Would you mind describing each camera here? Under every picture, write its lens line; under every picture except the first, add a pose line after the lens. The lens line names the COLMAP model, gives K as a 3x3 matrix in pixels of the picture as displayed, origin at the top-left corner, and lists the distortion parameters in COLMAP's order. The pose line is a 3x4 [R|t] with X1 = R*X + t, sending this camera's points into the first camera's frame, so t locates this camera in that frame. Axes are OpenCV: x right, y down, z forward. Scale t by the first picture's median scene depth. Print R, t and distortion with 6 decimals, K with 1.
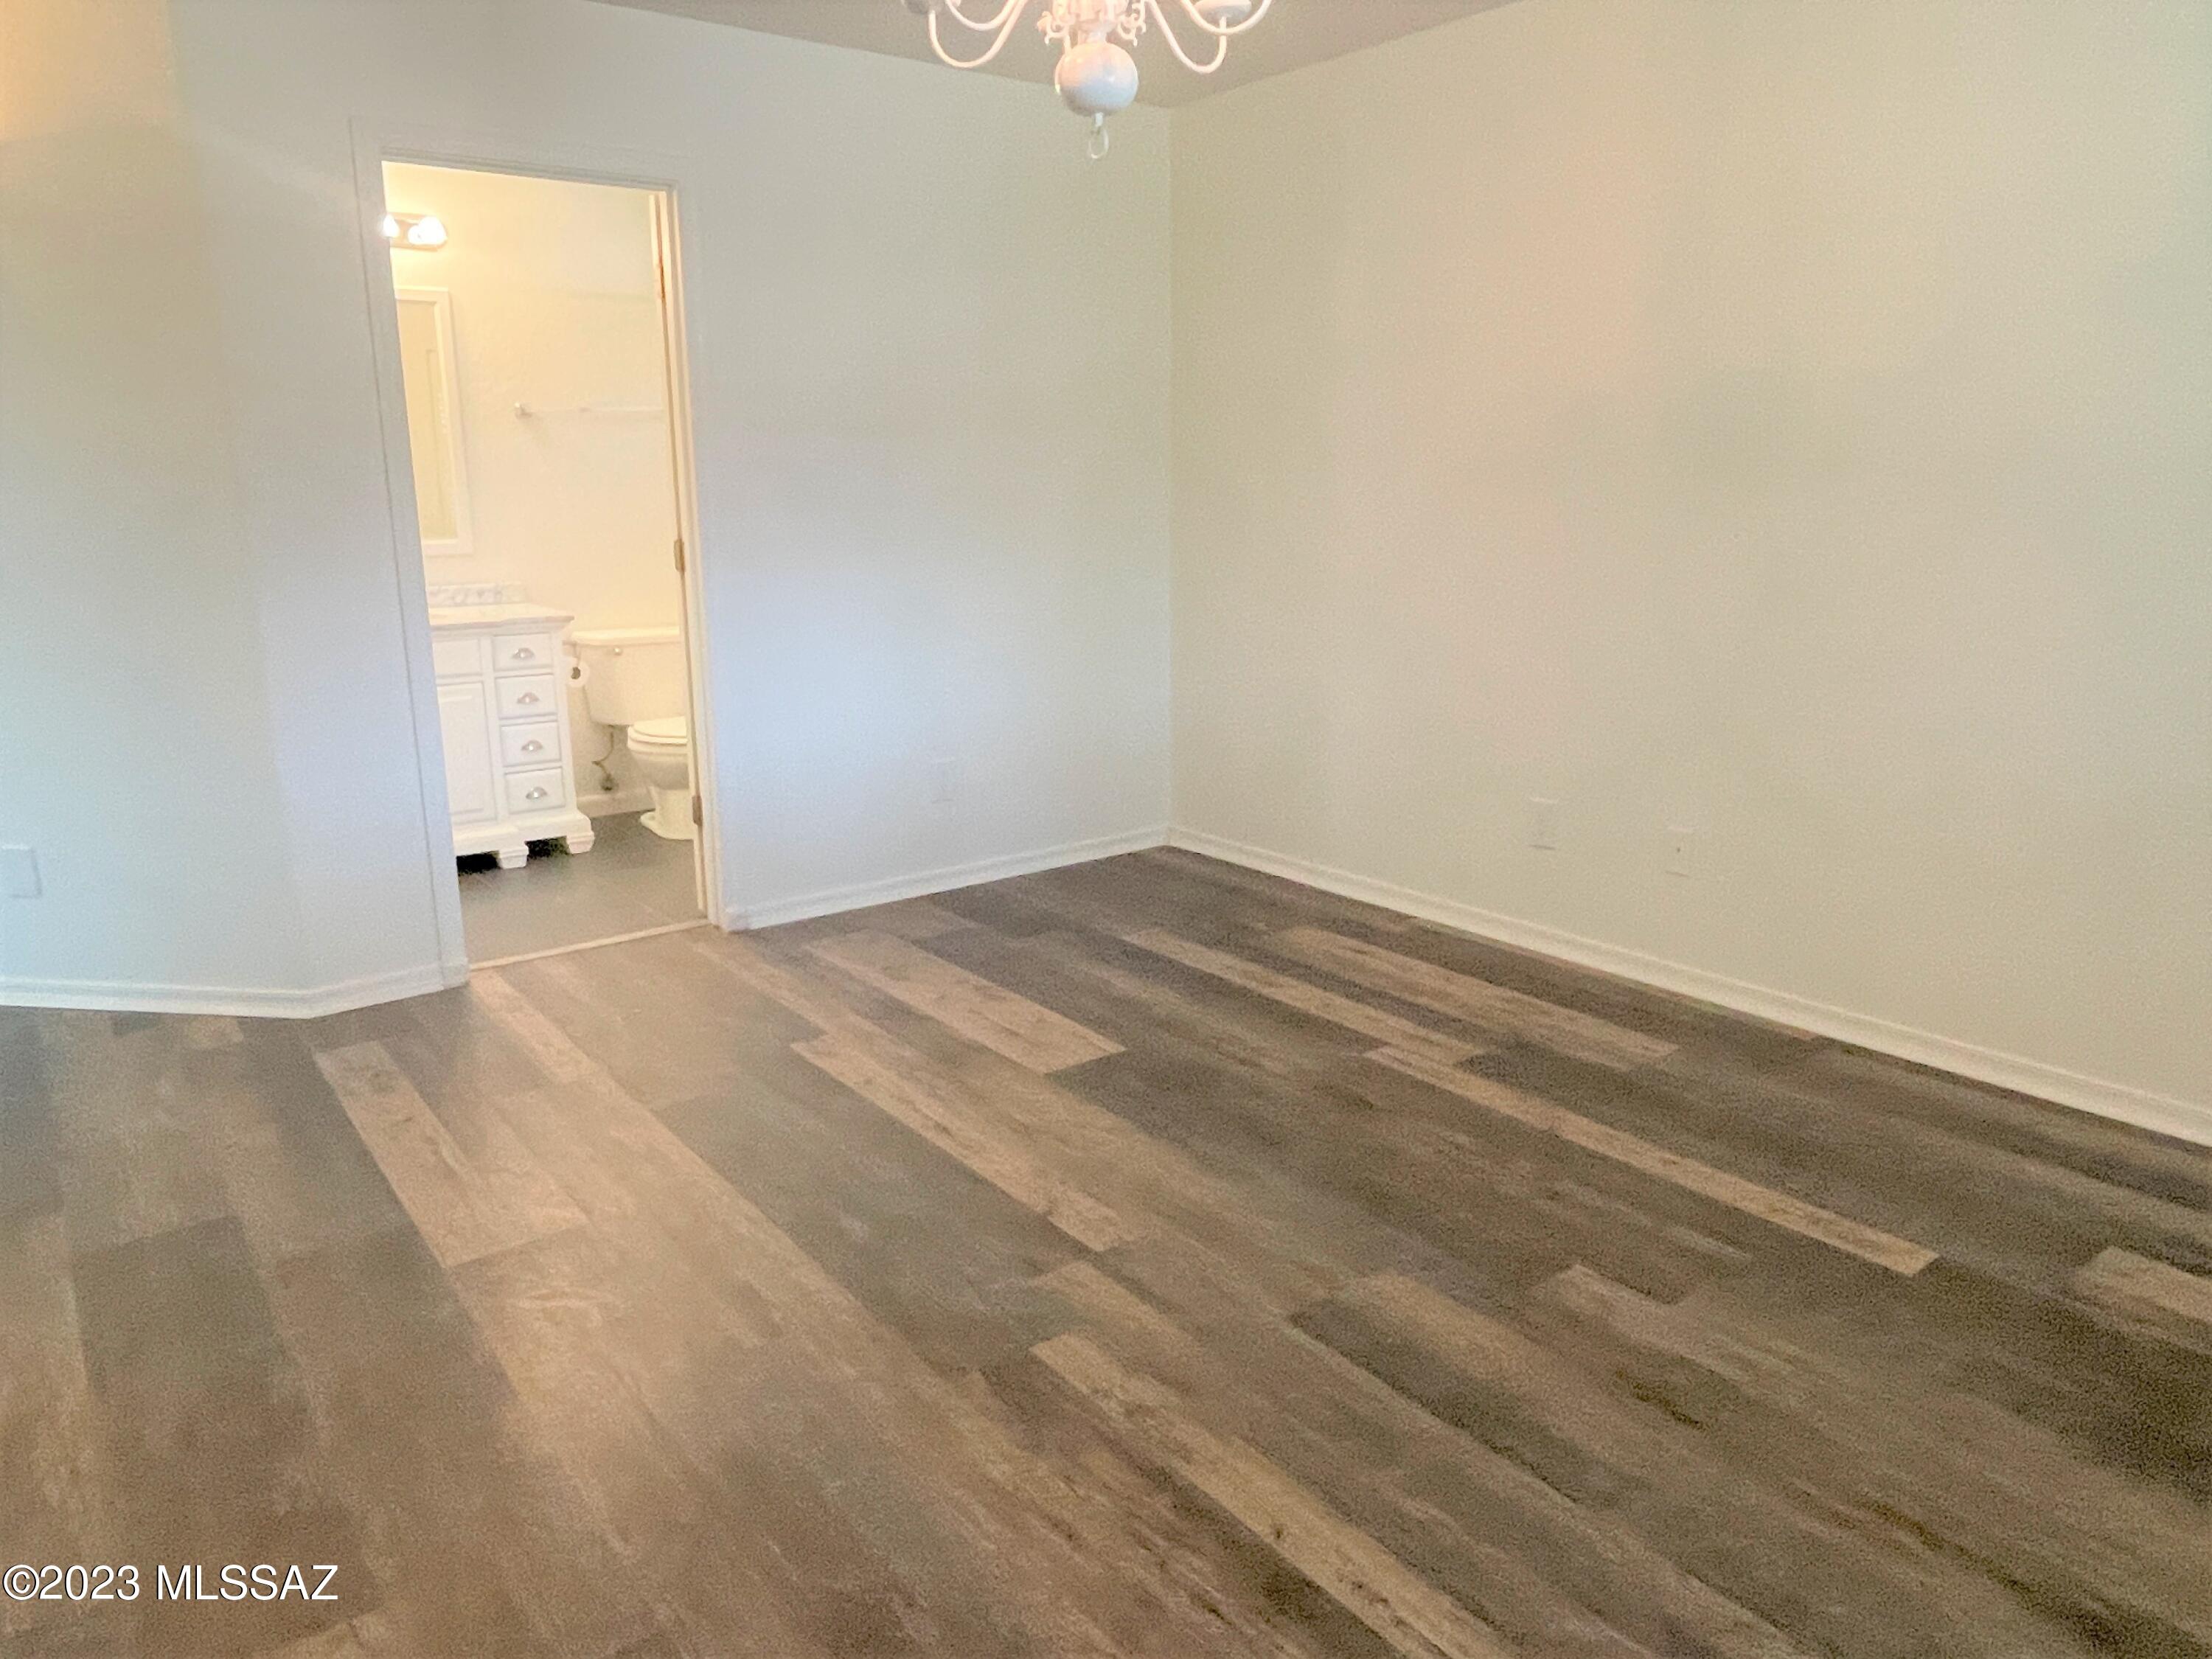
lens RADIAL K [[1460.8, 0, 1103.4], [0, 1460.8, 828.5], [0, 0, 1]] dist [0.016977, -0.037980]
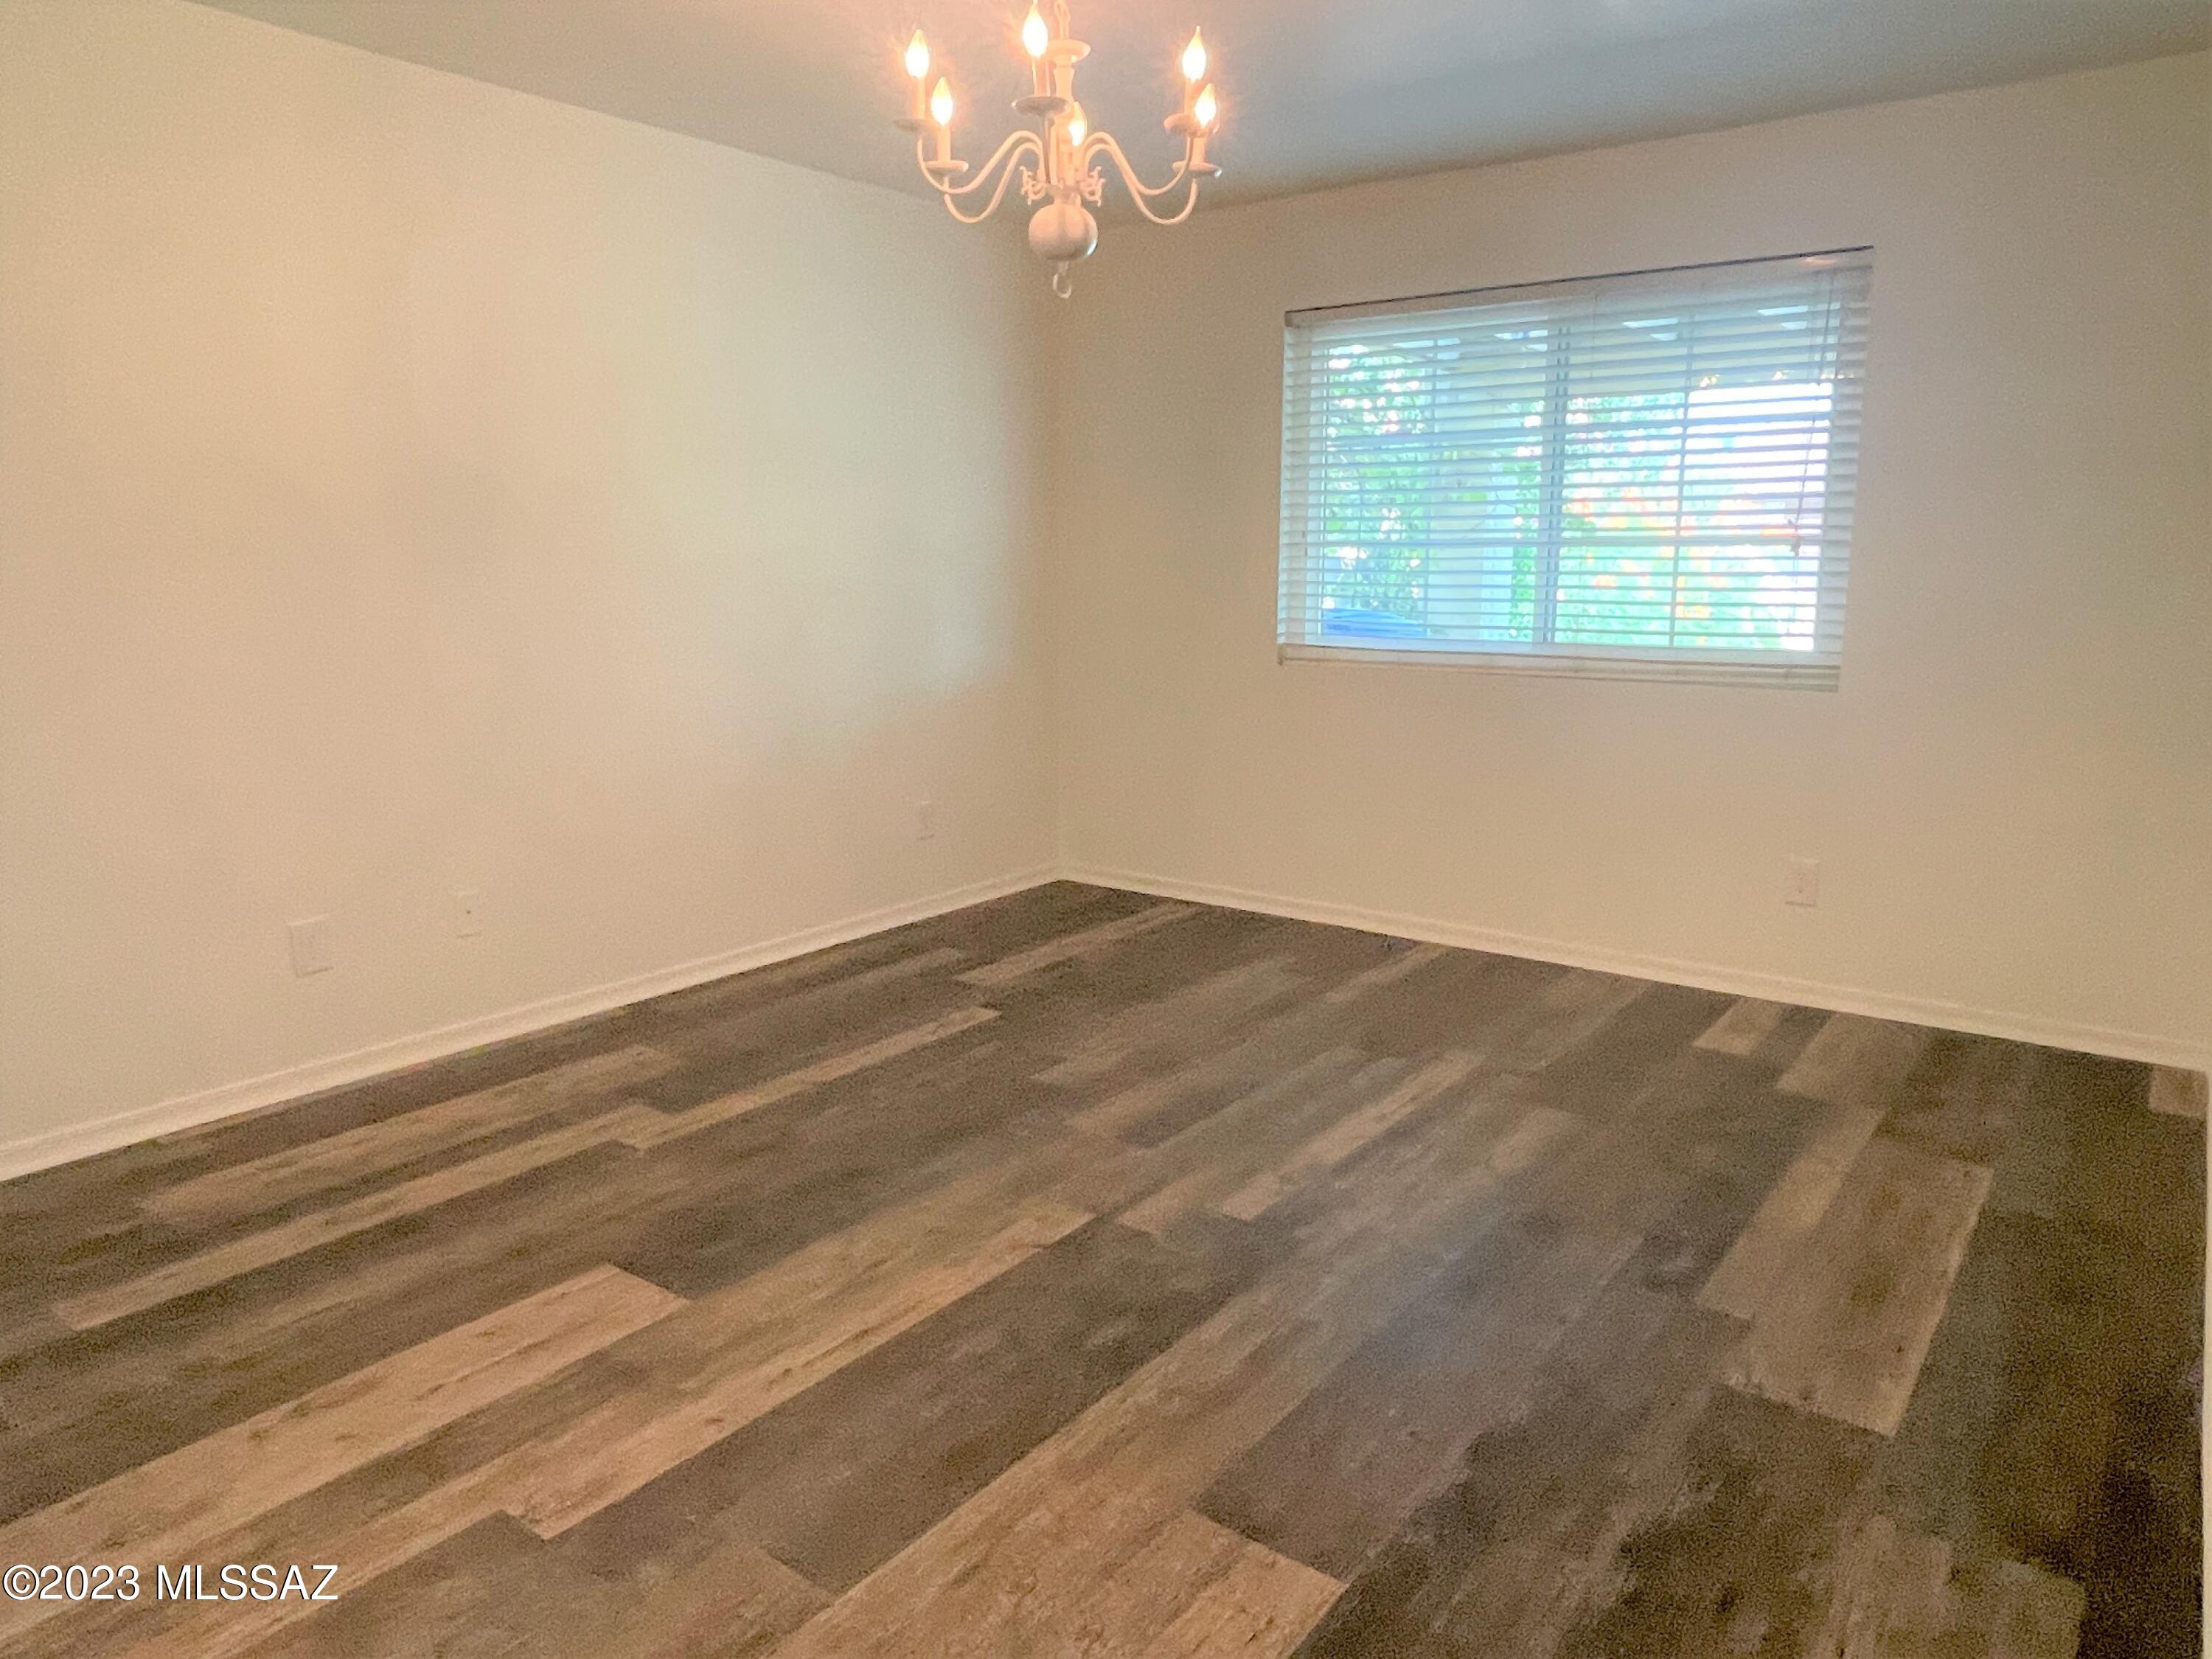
lens RADIAL K [[1460.8, 0, 1103.4], [0, 1460.8, 828.5], [0, 0, 1]] dist [0.016977, -0.037980]
pose [[-0.273021, -0.167979, 0.947229, -0.799352], [0.225393, 0.946061, 0.232737, -0.205719], [-0.935231, 0.277041, -0.220433, 0.882518]]
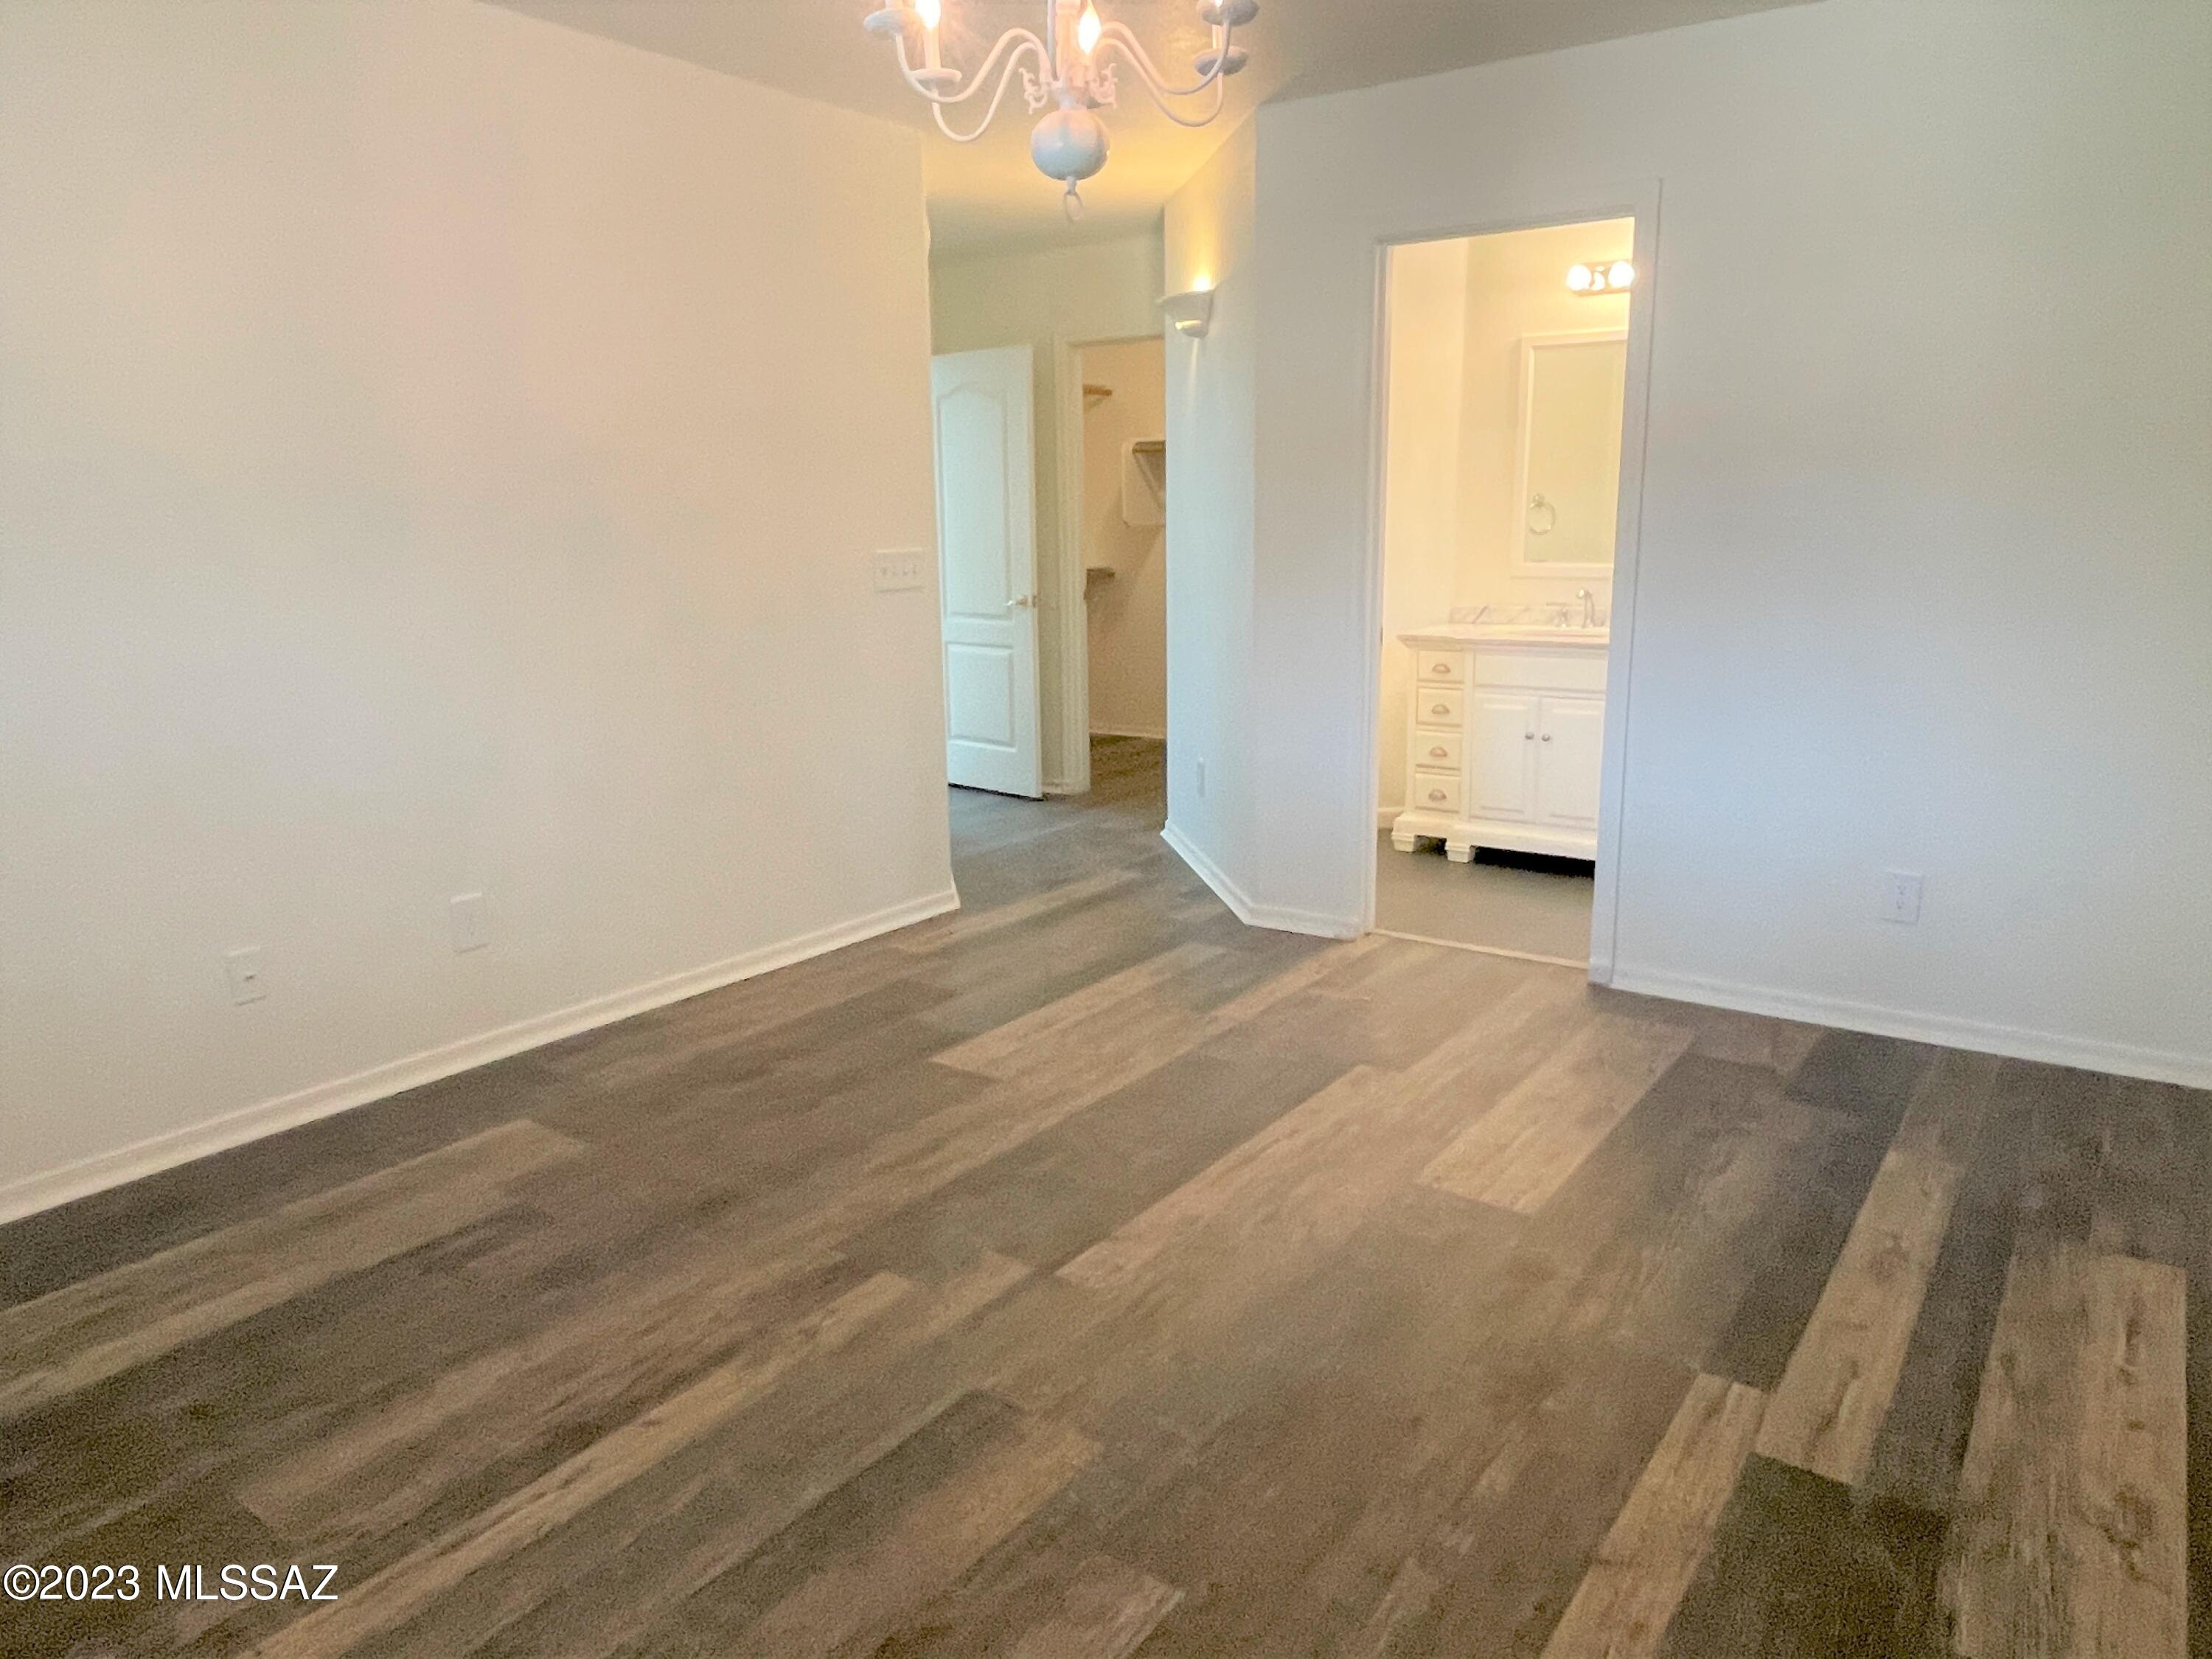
lens RADIAL K [[1460.8, 0, 1103.4], [0, 1460.8, 828.5], [0, 0, 1]] dist [0.016977, -0.037980]
pose [[0.293161, 0.208674, -0.933012, 0.683987], [-0.213765, 0.965490, 0.148771, -0.131811], [0.931859, 0.155832, 0.327652, 0.488631]]
